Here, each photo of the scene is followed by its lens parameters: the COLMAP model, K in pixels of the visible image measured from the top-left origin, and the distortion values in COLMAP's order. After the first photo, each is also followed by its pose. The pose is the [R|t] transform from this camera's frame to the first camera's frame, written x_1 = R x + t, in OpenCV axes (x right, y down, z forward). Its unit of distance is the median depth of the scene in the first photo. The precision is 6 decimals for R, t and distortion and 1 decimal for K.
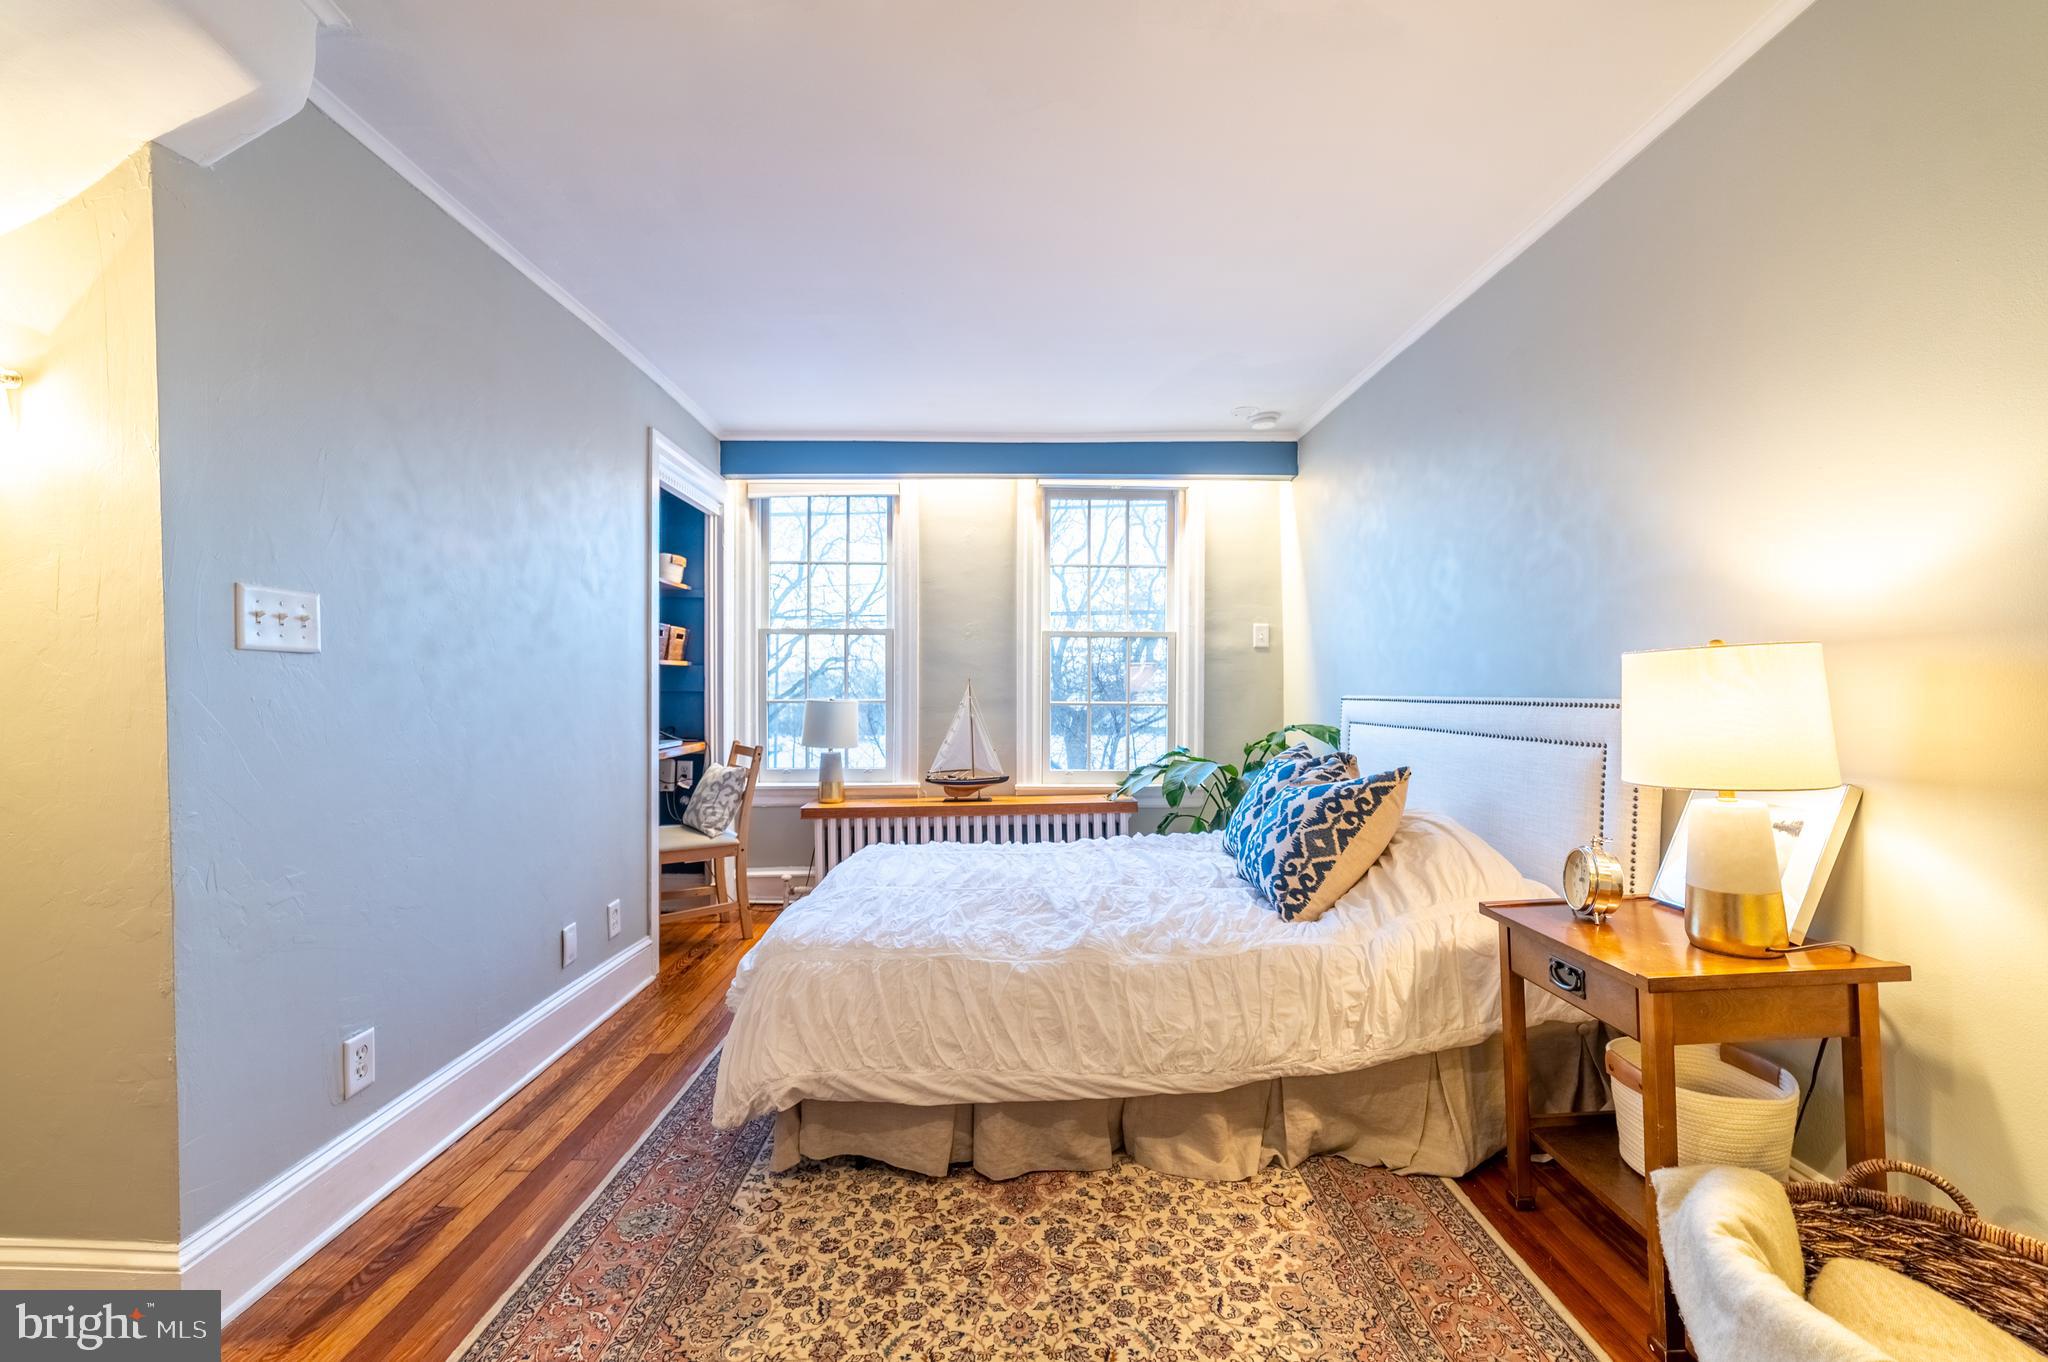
lens RADIAL K [[782.9, 0, 1025.8], [0, 782.9, 684.5], [0, 0, 1]] dist [-0.028098, 0.009647]
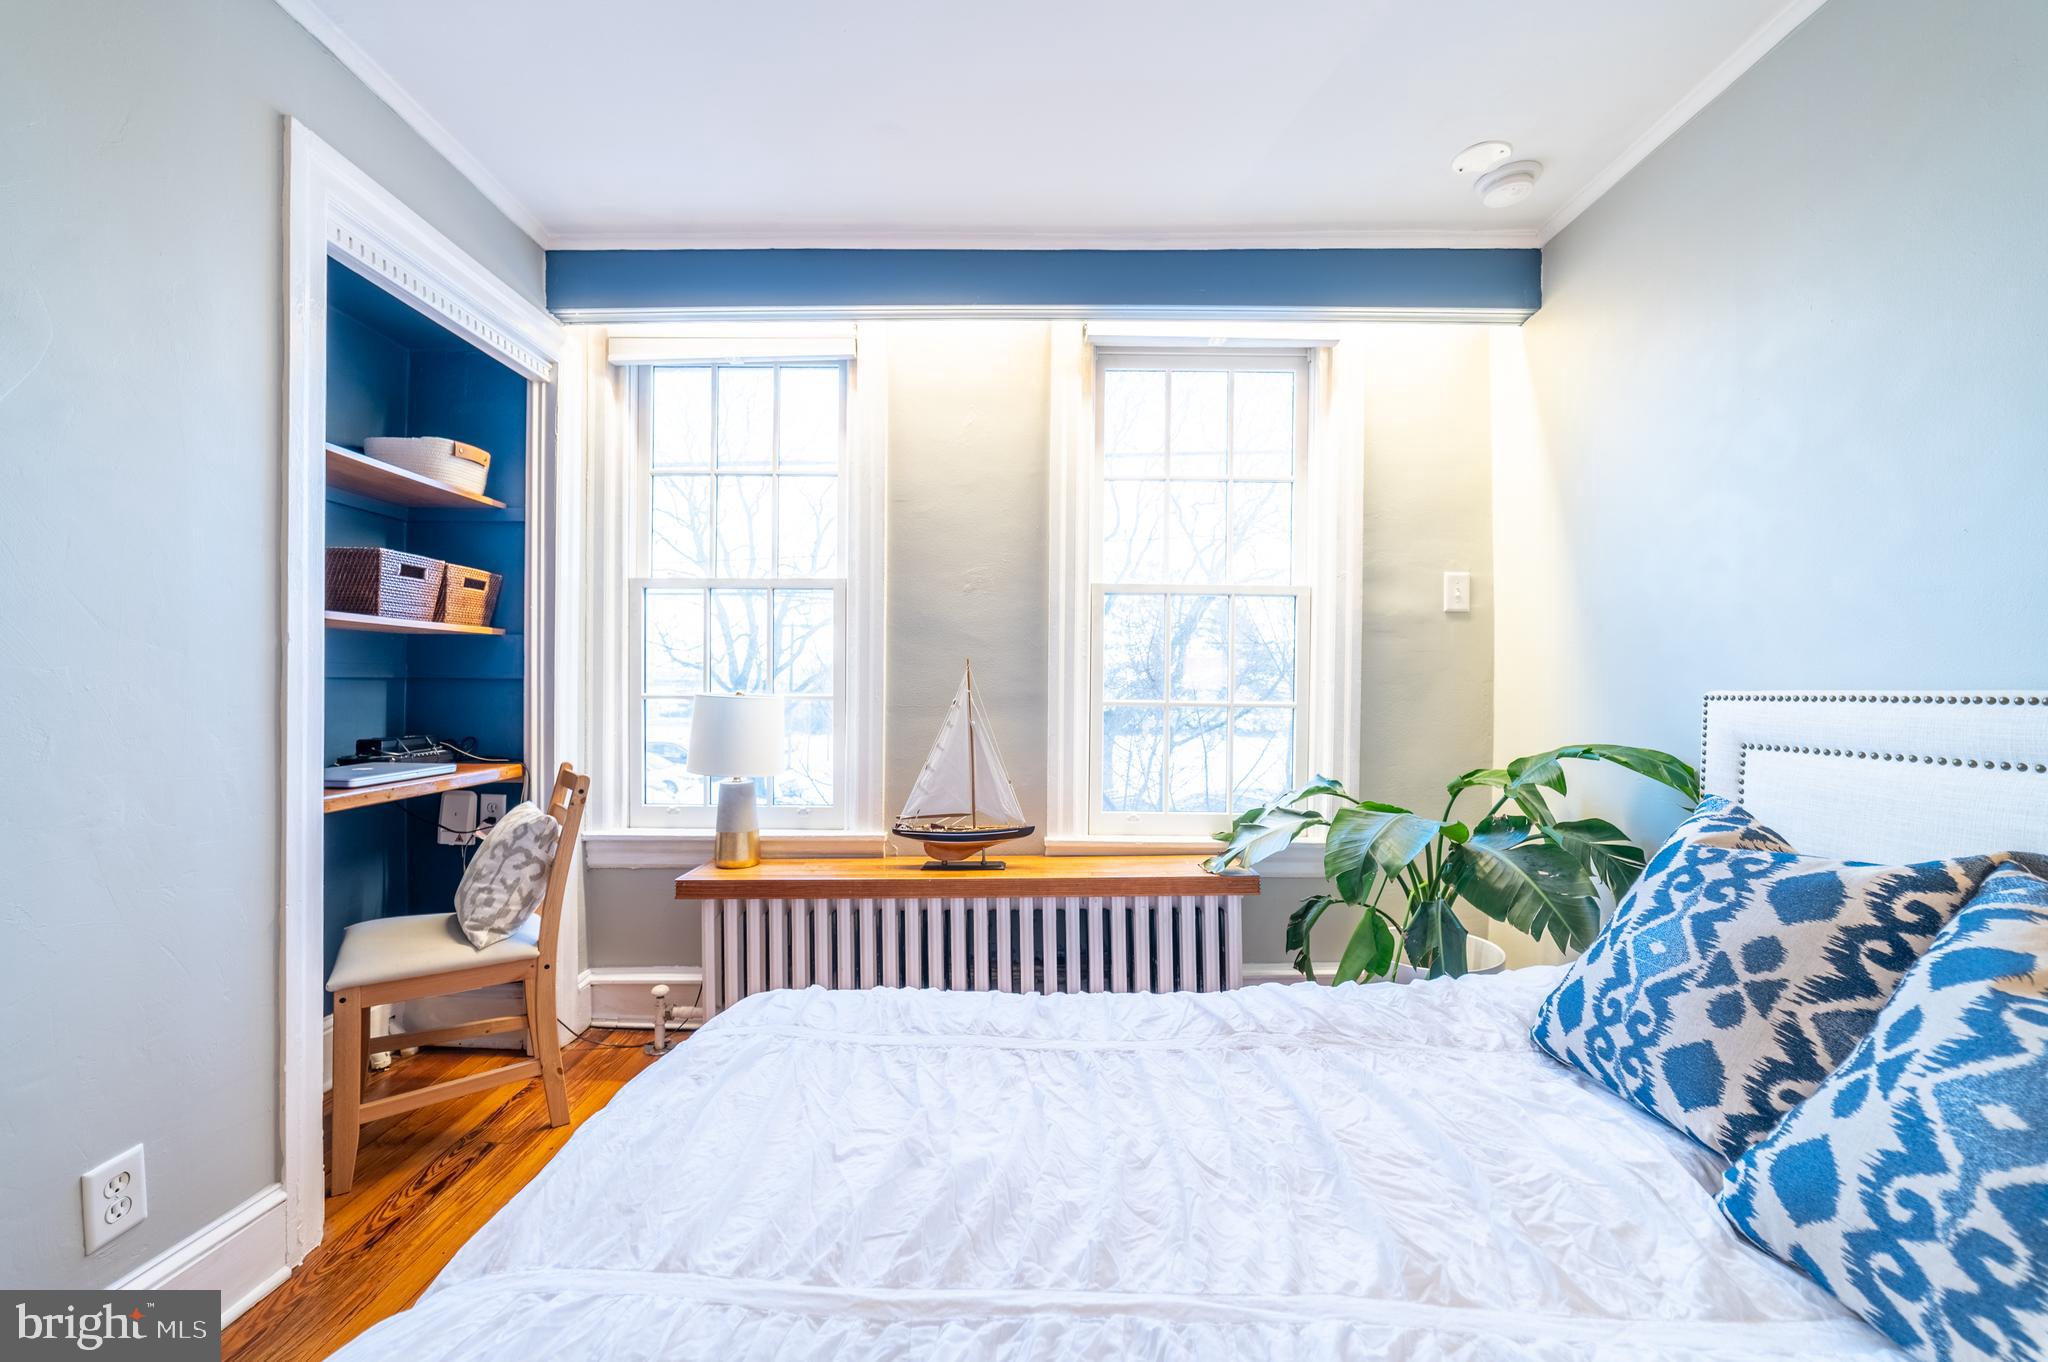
lens RADIAL K [[782.9, 0, 1025.8], [0, 782.9, 684.5], [0, 0, 1]] dist [-0.028098, 0.009647]
pose [[0.999690, 0.006674, -0.023979, -0.014658], [-0.006693, 0.999977, -0.000705, 0.011323], [0.023973, 0.000865, 0.999712, 0.416791]]
